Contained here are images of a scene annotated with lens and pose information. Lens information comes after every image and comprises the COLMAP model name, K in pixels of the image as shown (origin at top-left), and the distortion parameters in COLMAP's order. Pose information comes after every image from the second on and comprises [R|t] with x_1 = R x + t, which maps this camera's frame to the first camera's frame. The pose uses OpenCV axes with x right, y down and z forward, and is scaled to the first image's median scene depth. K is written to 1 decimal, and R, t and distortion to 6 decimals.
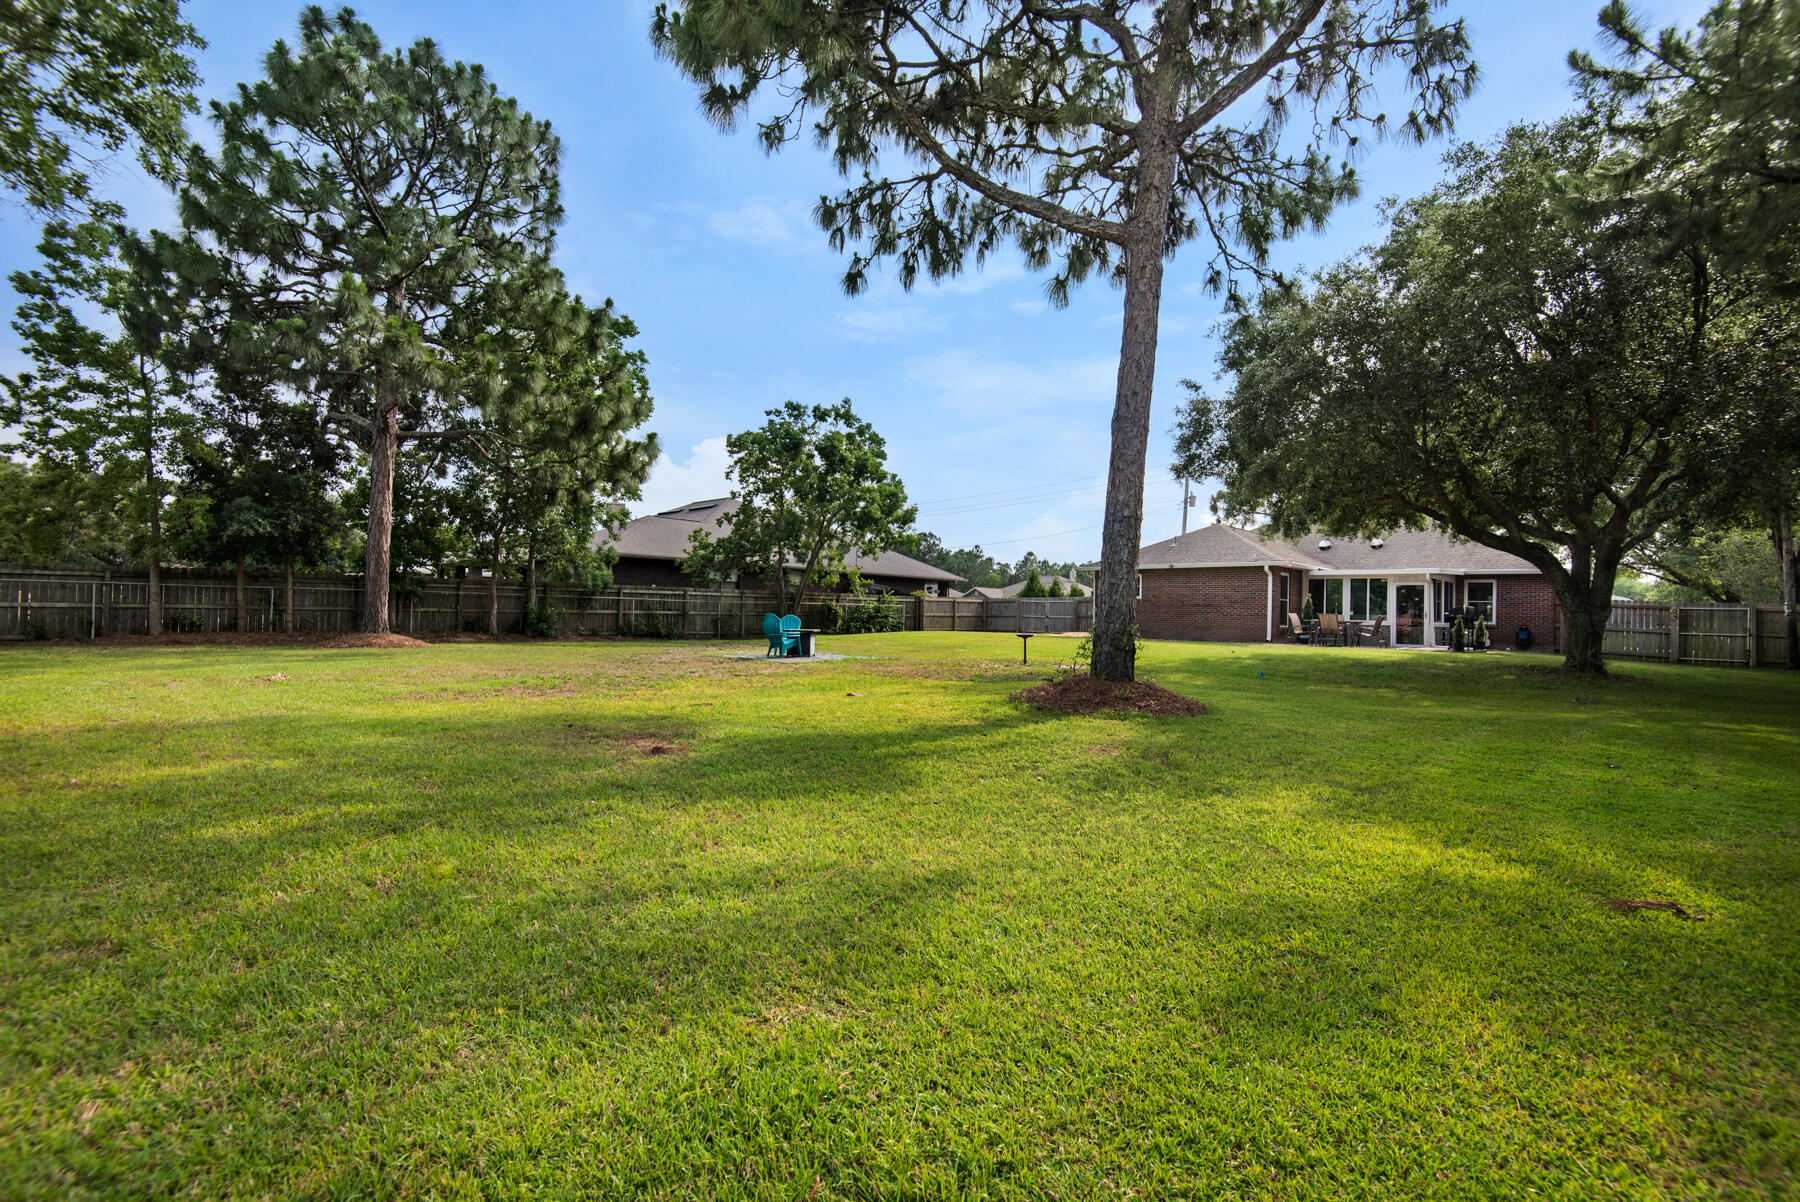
lens RADIAL K [[794.2, 0, 900.0], [0, 794.2, 601.0], [0, 0, 1]] dist [-0.000050, 0.000047]
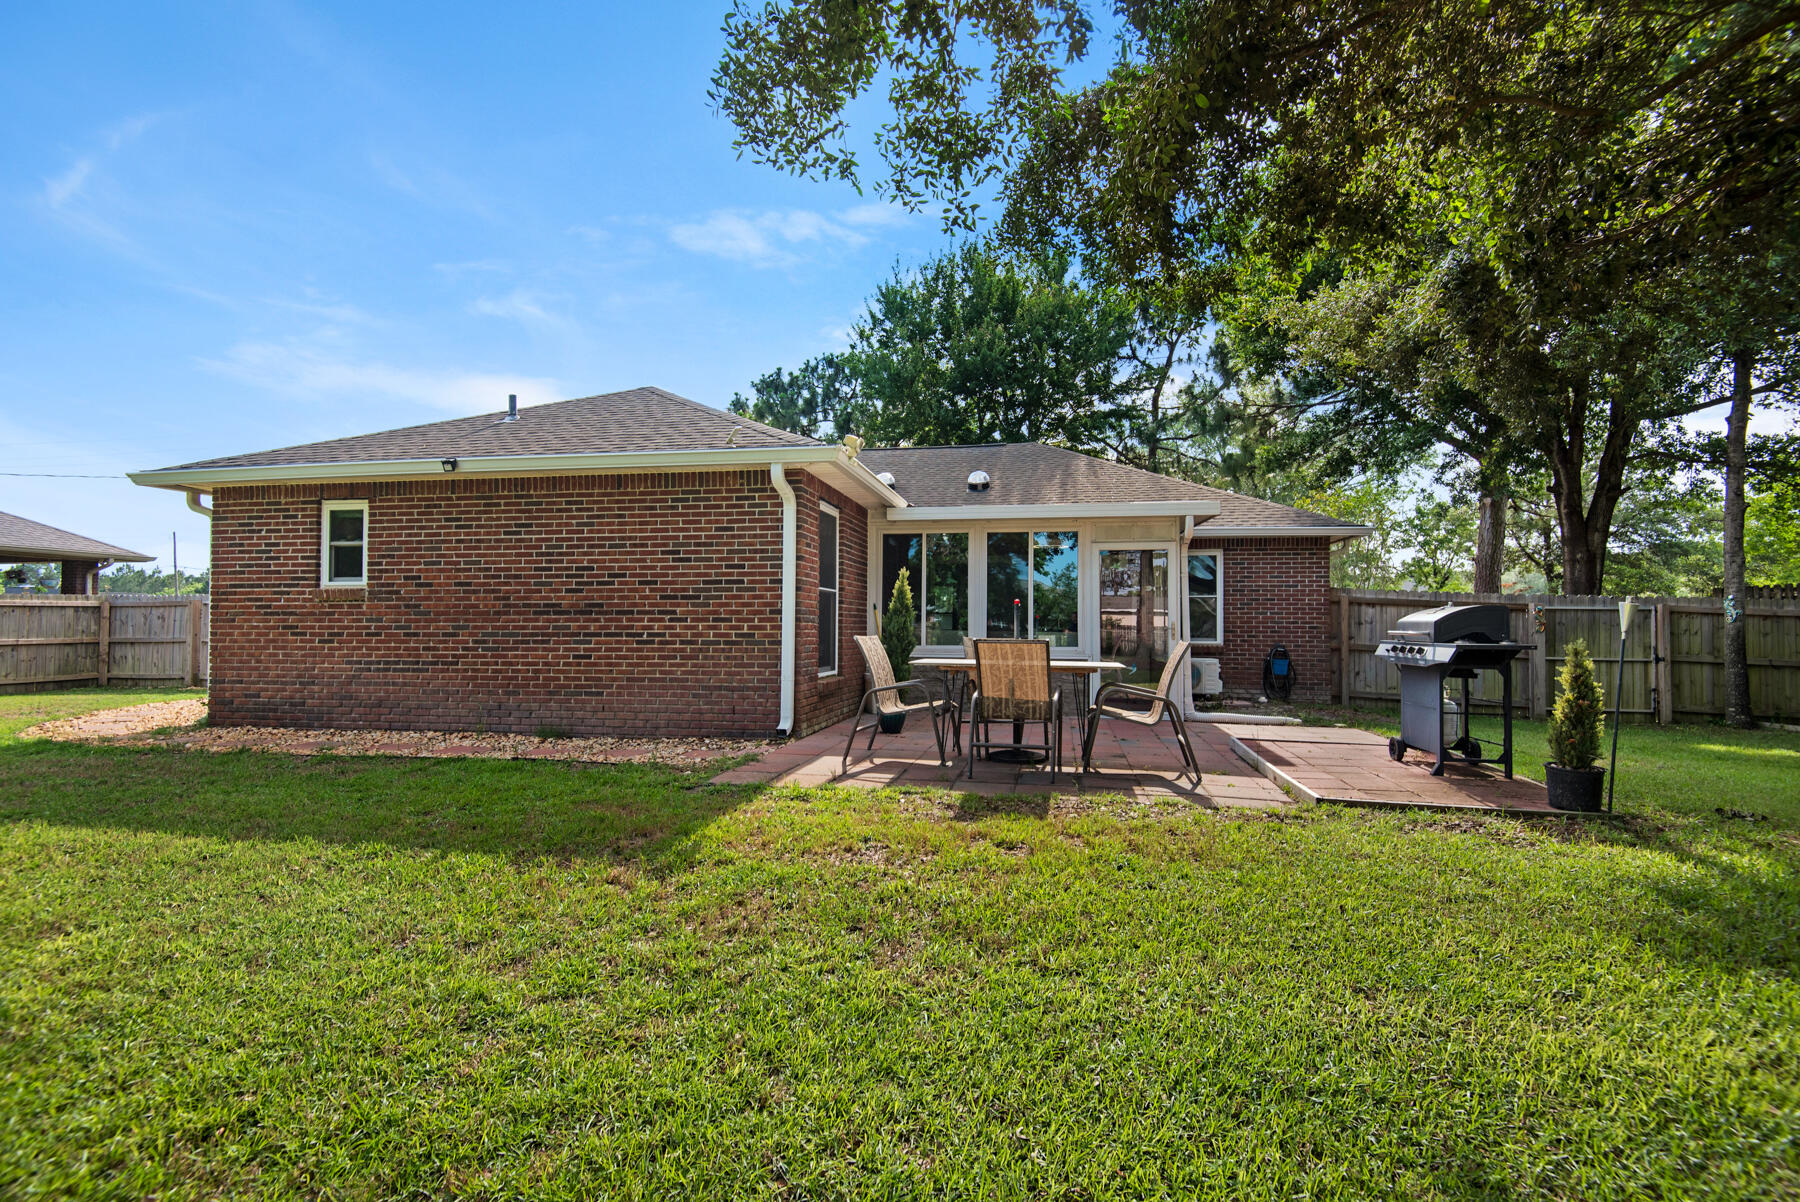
lens RADIAL K [[794.2, 0, 900.0], [0, 794.2, 601.0], [0, 0, 1]] dist [-0.000050, 0.000047]
pose [[0.822866, -0.000638, 0.568236, 0.327545], [0.006662, 0.999941, -0.008526, 0.006187], [-0.568197, 0.010801, 0.822822, 0.723955]]
